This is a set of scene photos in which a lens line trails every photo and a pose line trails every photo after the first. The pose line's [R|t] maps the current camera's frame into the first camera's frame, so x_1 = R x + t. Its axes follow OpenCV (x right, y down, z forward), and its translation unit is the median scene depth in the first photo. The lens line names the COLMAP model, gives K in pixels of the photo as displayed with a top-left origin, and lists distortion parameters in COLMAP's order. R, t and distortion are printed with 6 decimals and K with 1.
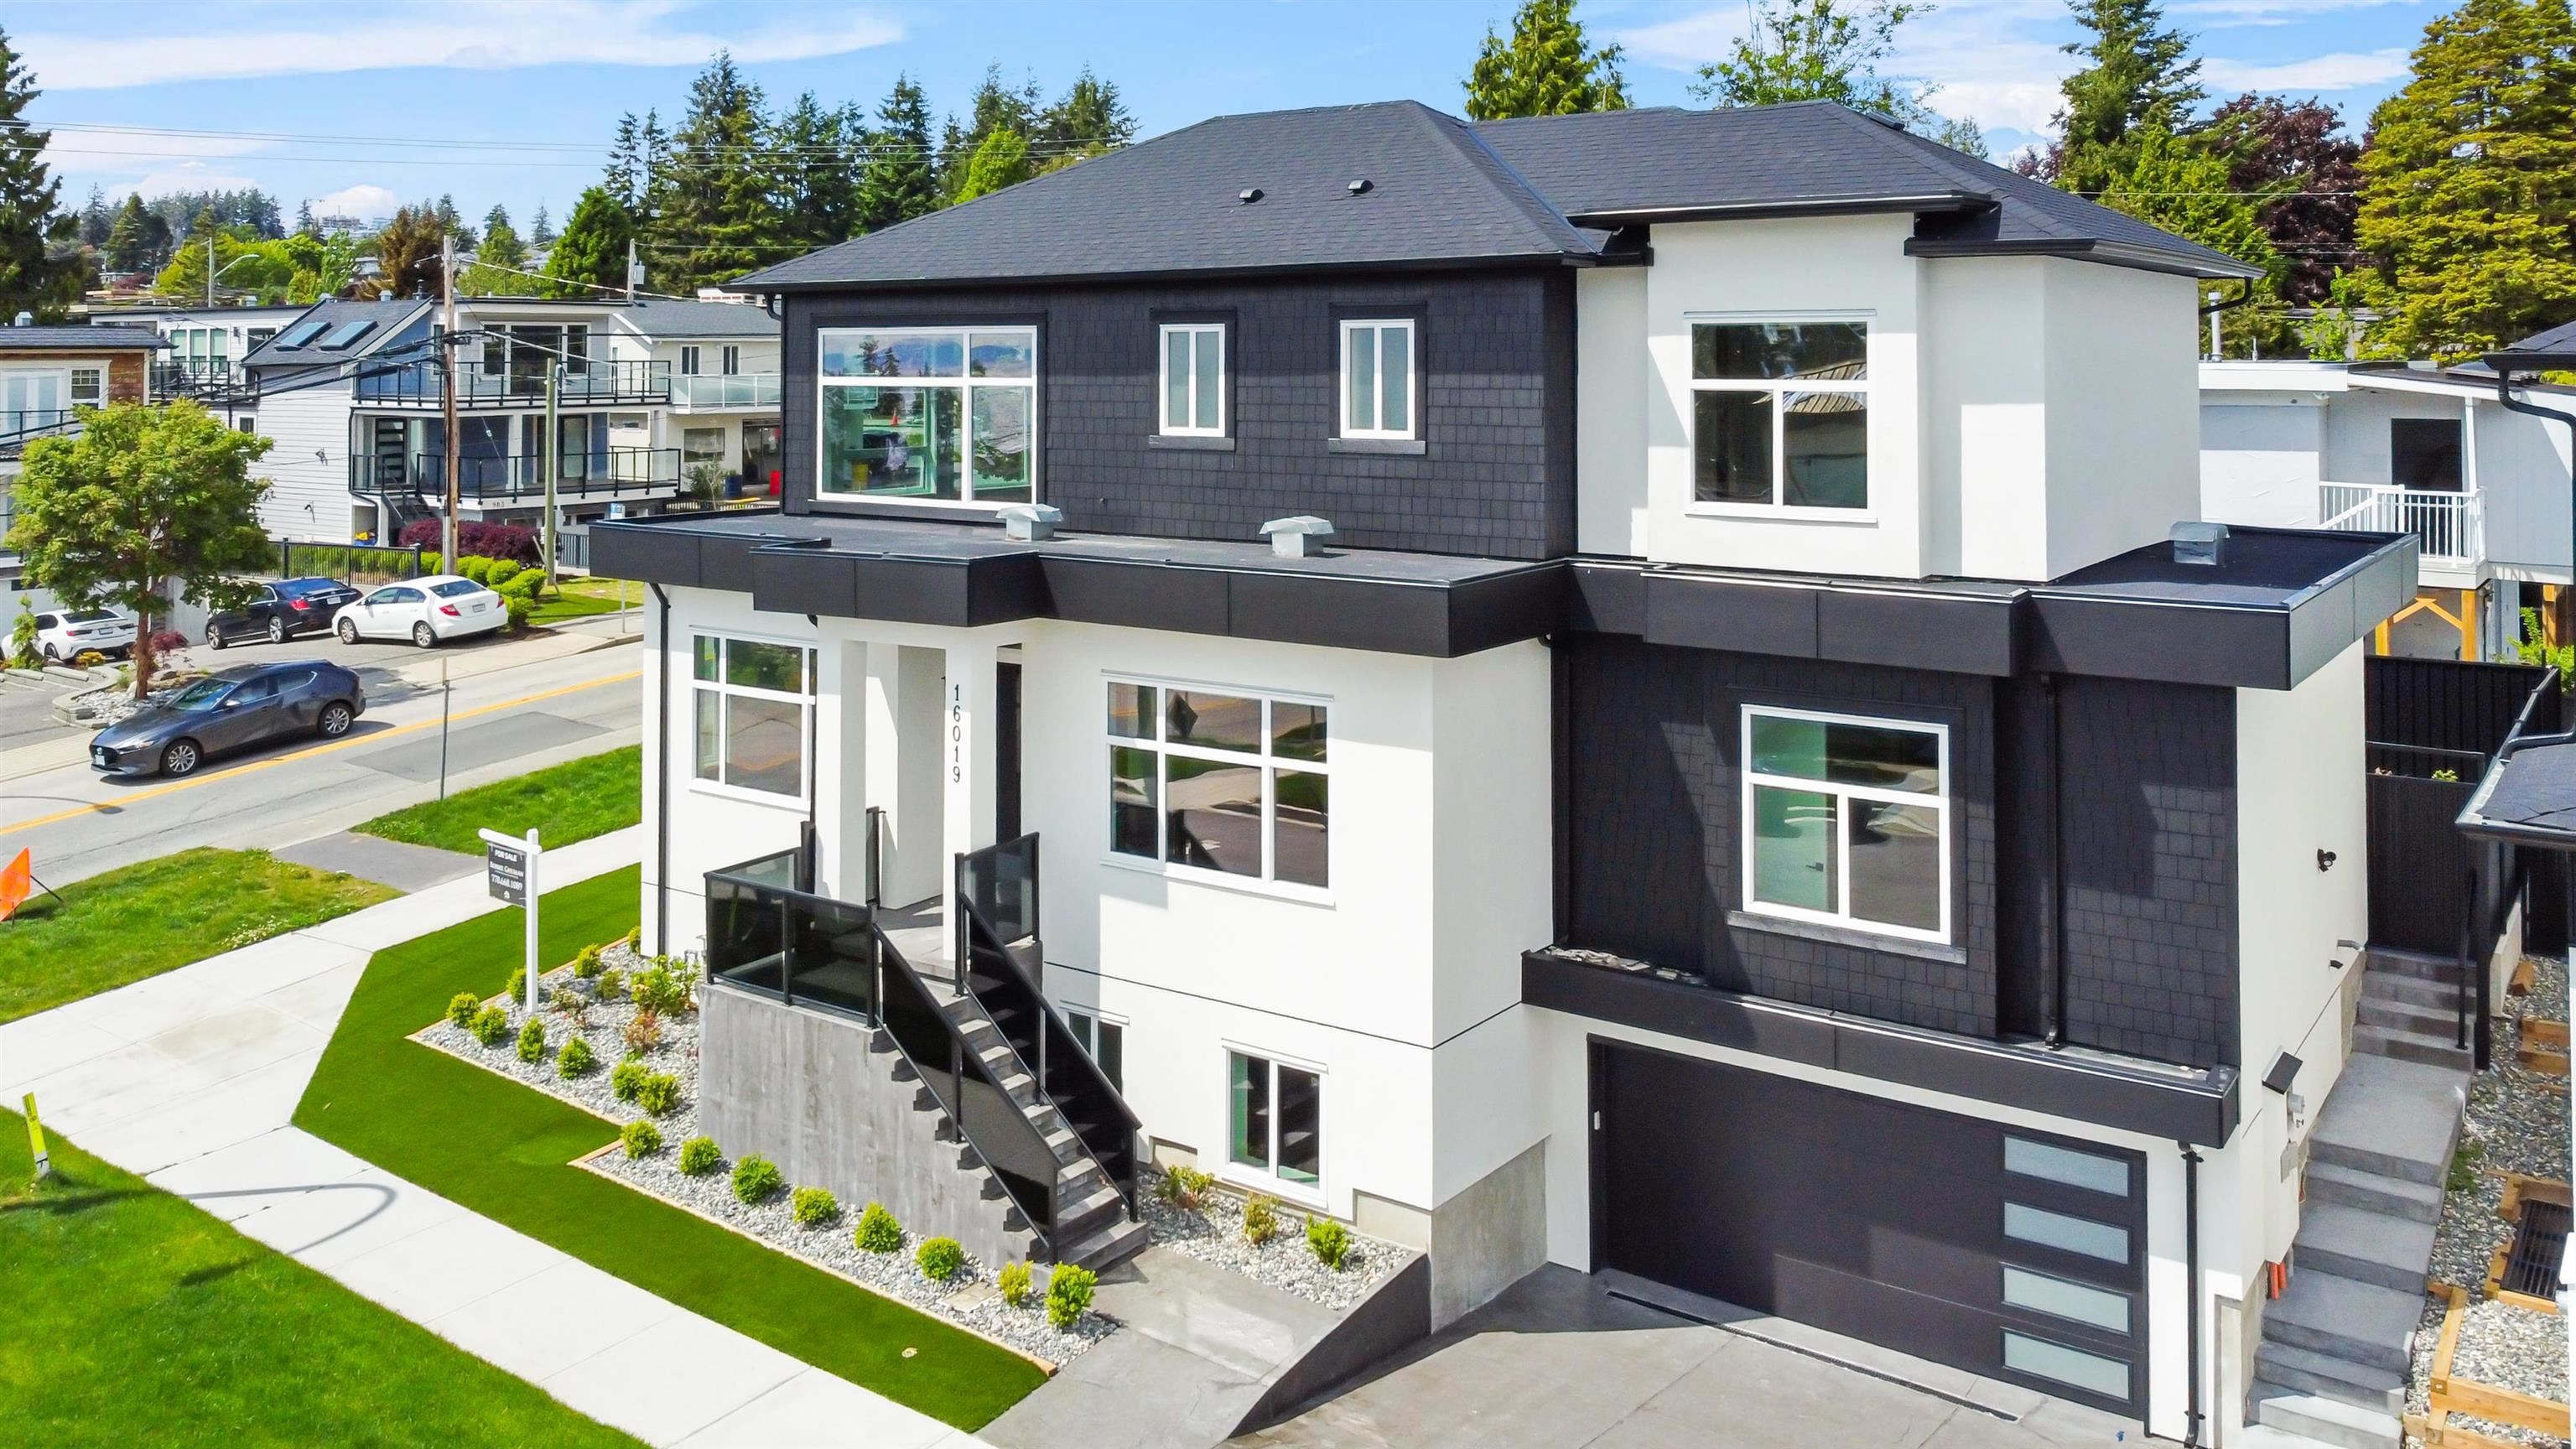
lens RADIAL K [[2086.5, 0, 1247.7], [0, 2086.5, 356.6], [0, 0, 1]] dist [-0.001418, -0.000152]
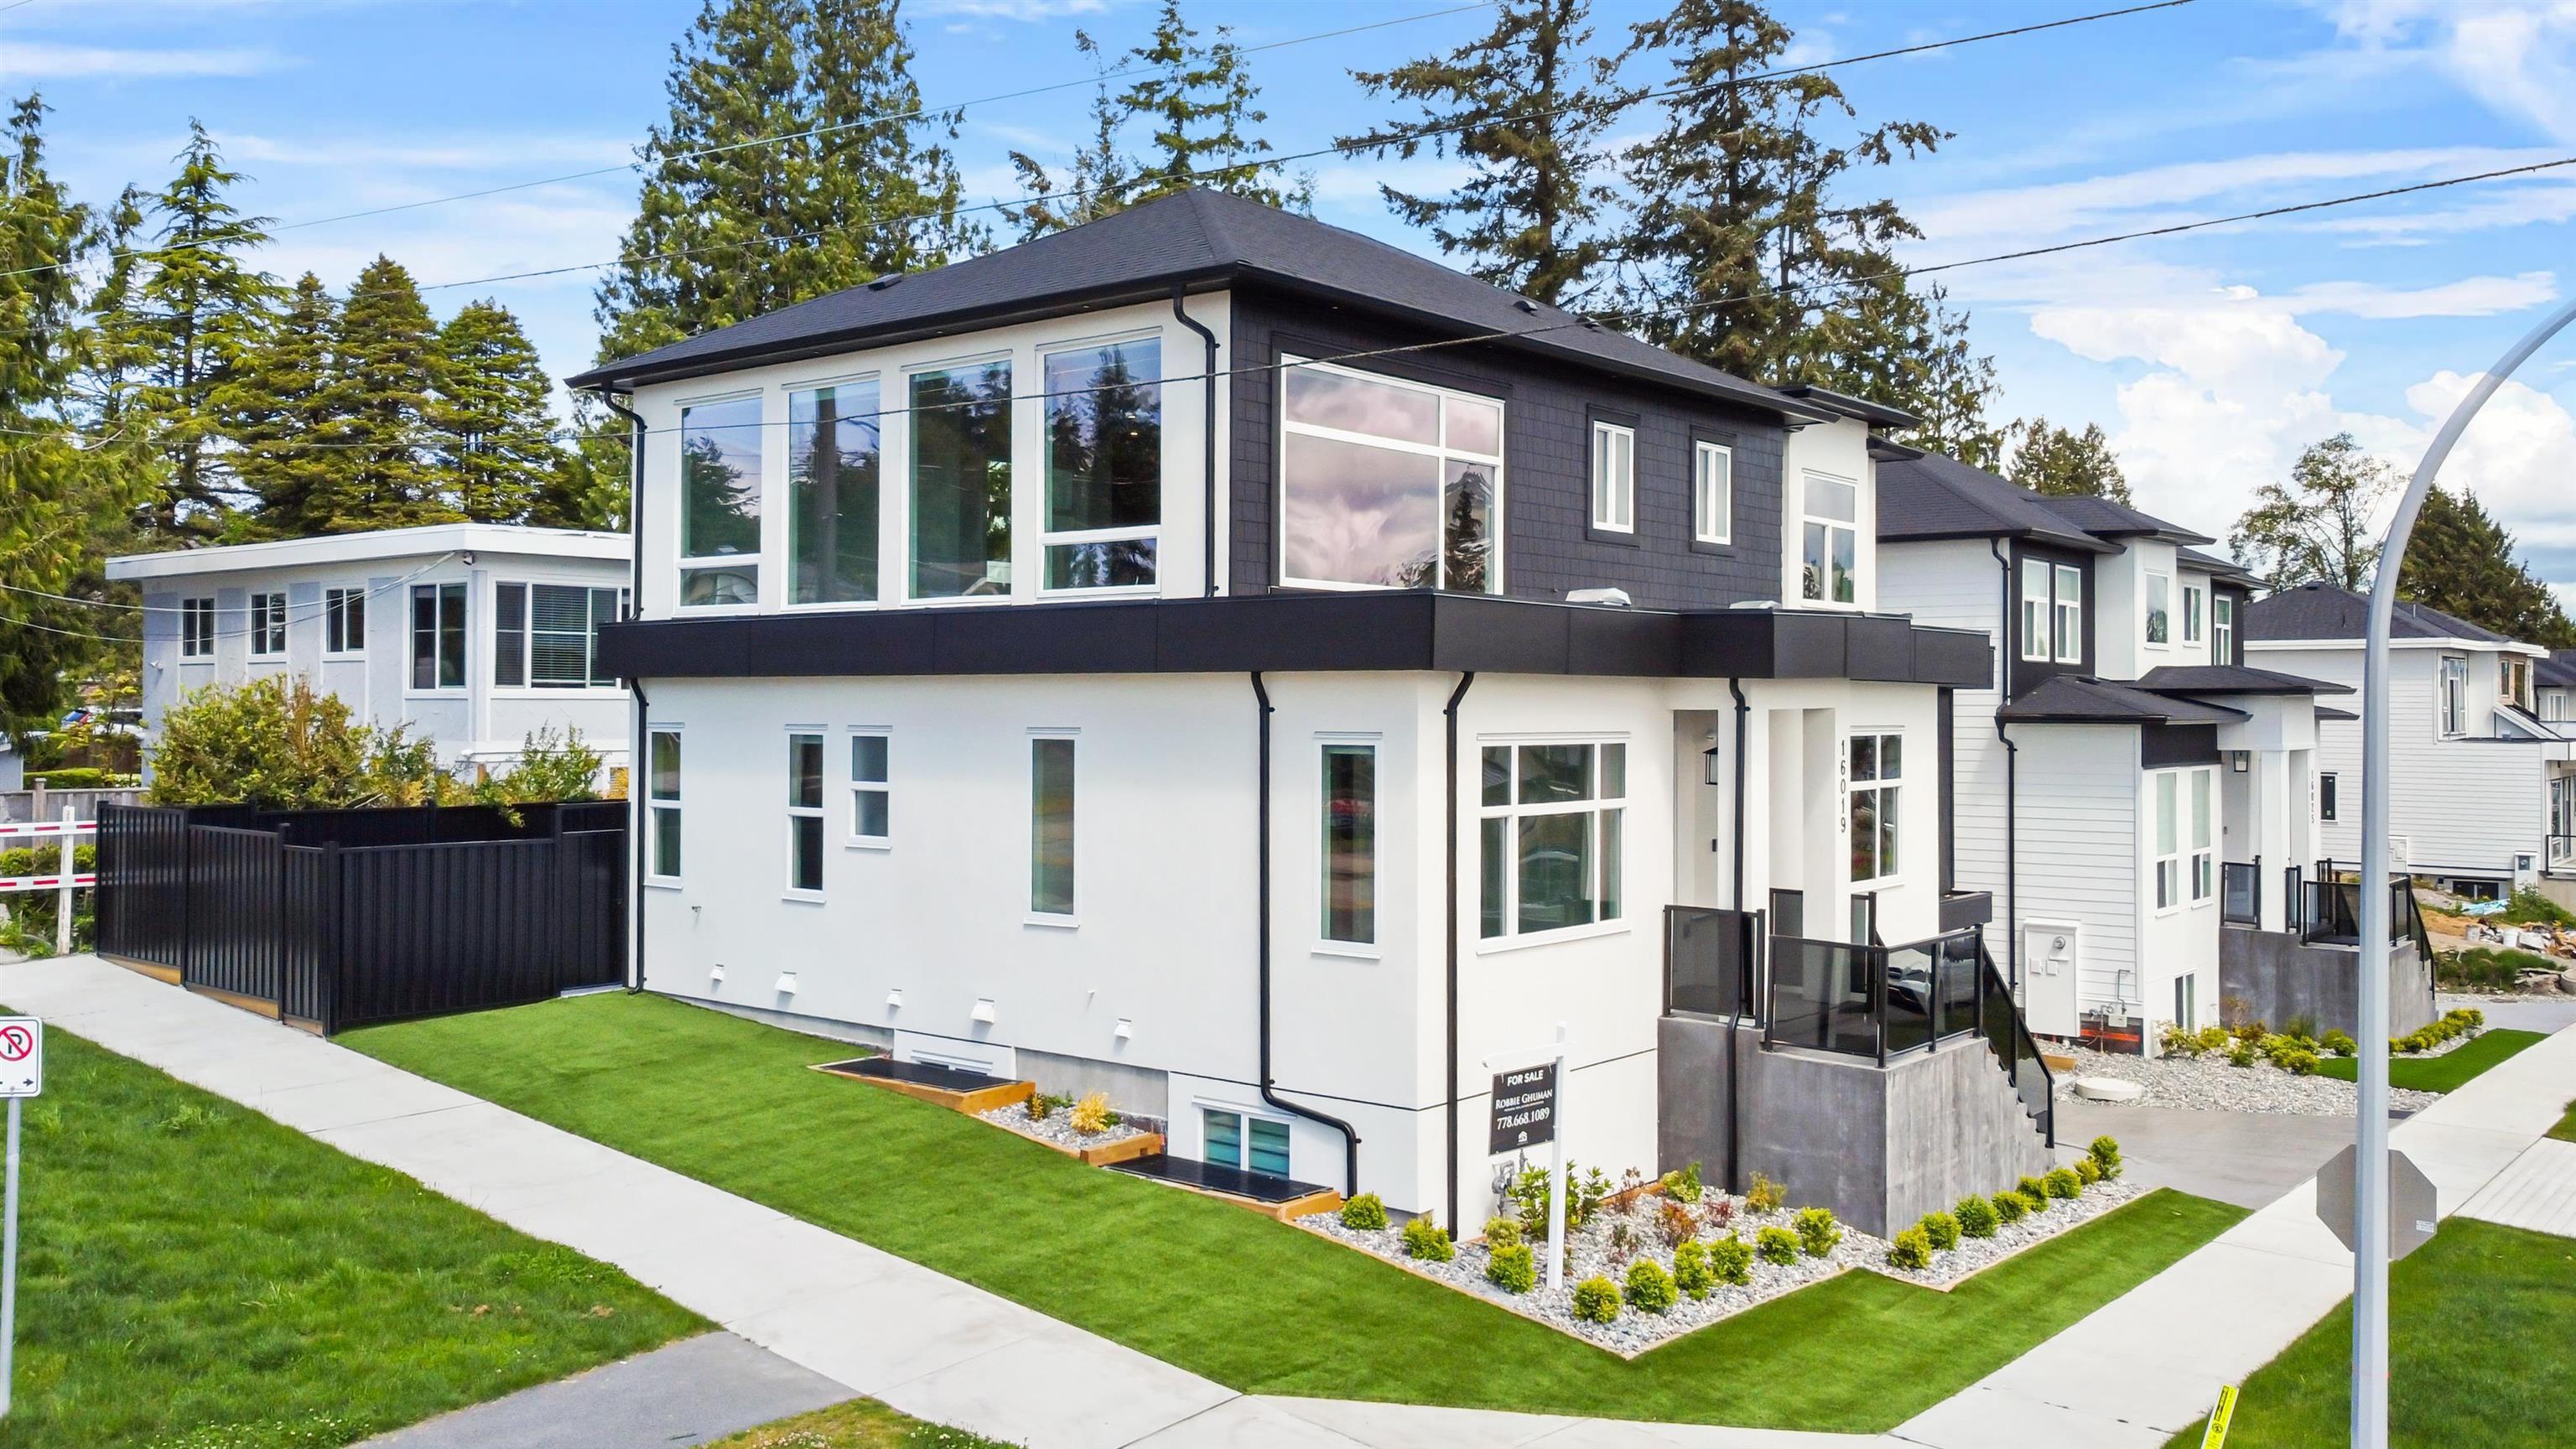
lens RADIAL K [[2087.7, 0, 1288.0], [0, 2087.7, 724.5], [0, 0, 1]] dist [-0.003729, -0.001716]
pose [[0.041520, -0.006617, 0.999116, -1.275431], [-0.008033, 0.999944, 0.006956, 0.151963], [-0.999105, -0.008315, 0.041465, 1.309096]]
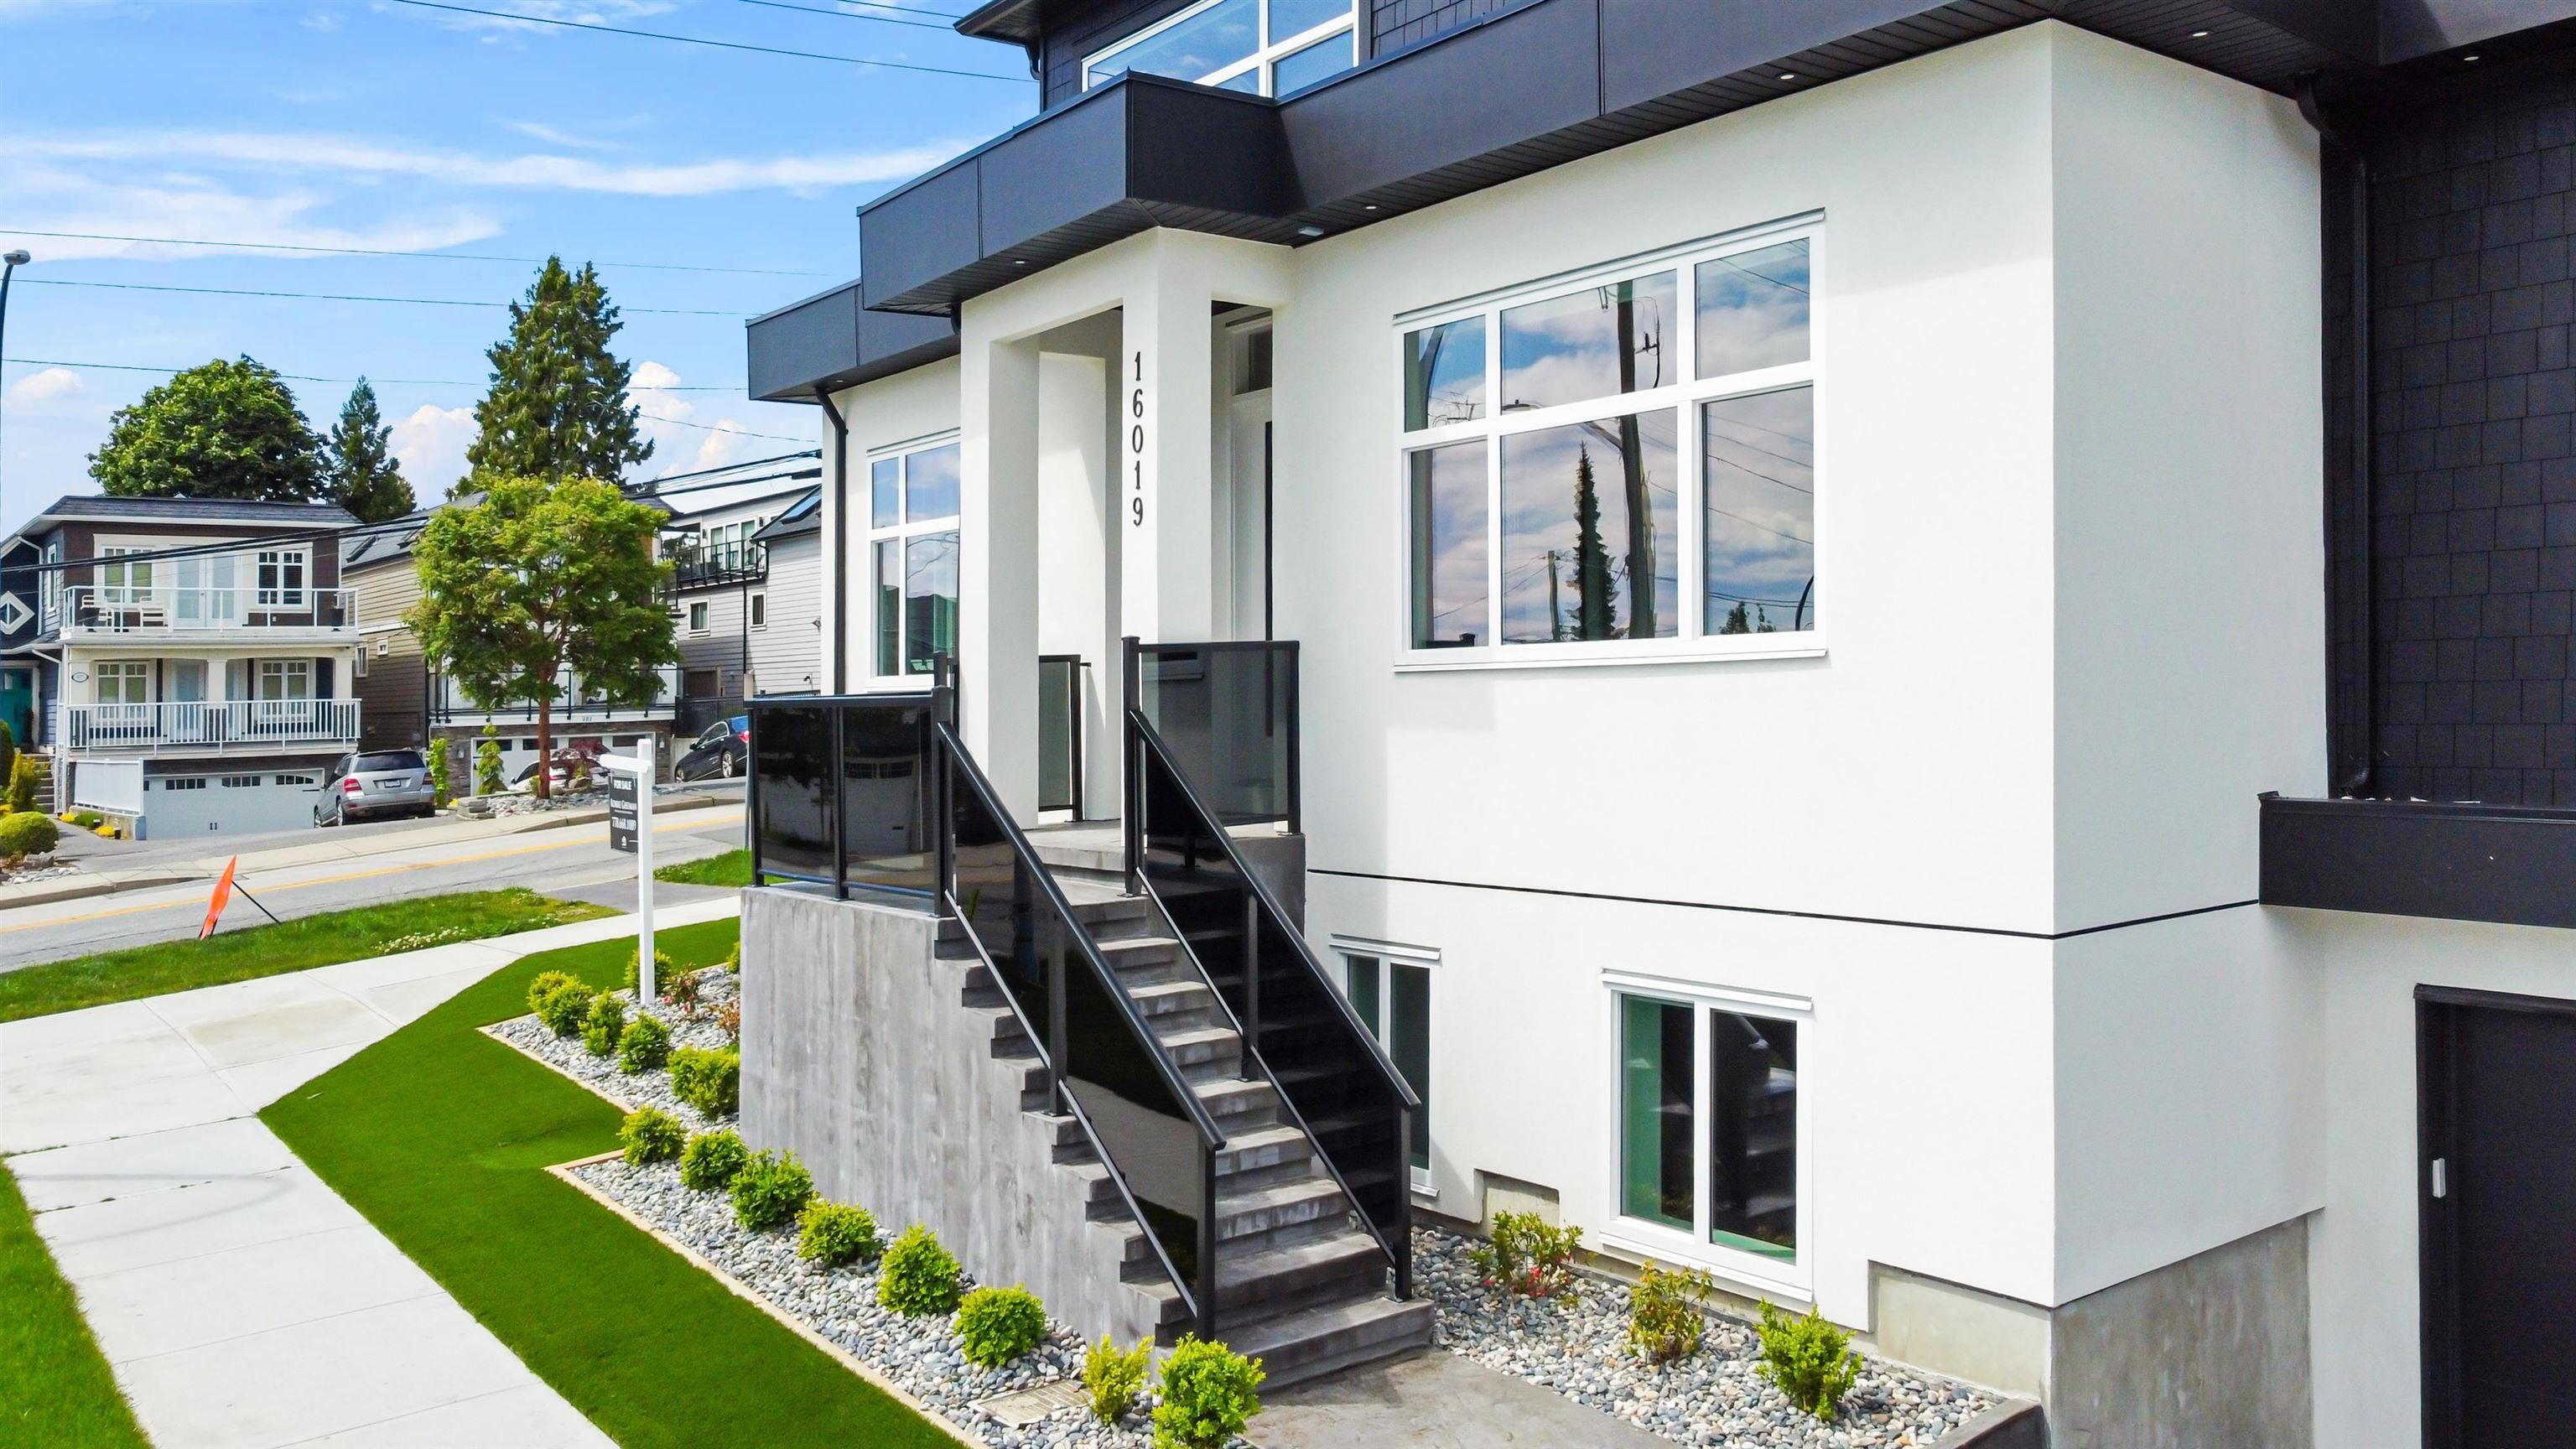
lens RADIAL K [[1991.0, 0, 1288.0], [0, 1991.0, 724.5], [0, 0, 1]] dist [-0.003492, -0.001780]
pose [[0.962763, -0.004517, -0.270310, 0.044727], [0.007541, 0.999920, 0.010152, 0.265973], [0.270243, -0.011812, 0.962720, 0.526558]]
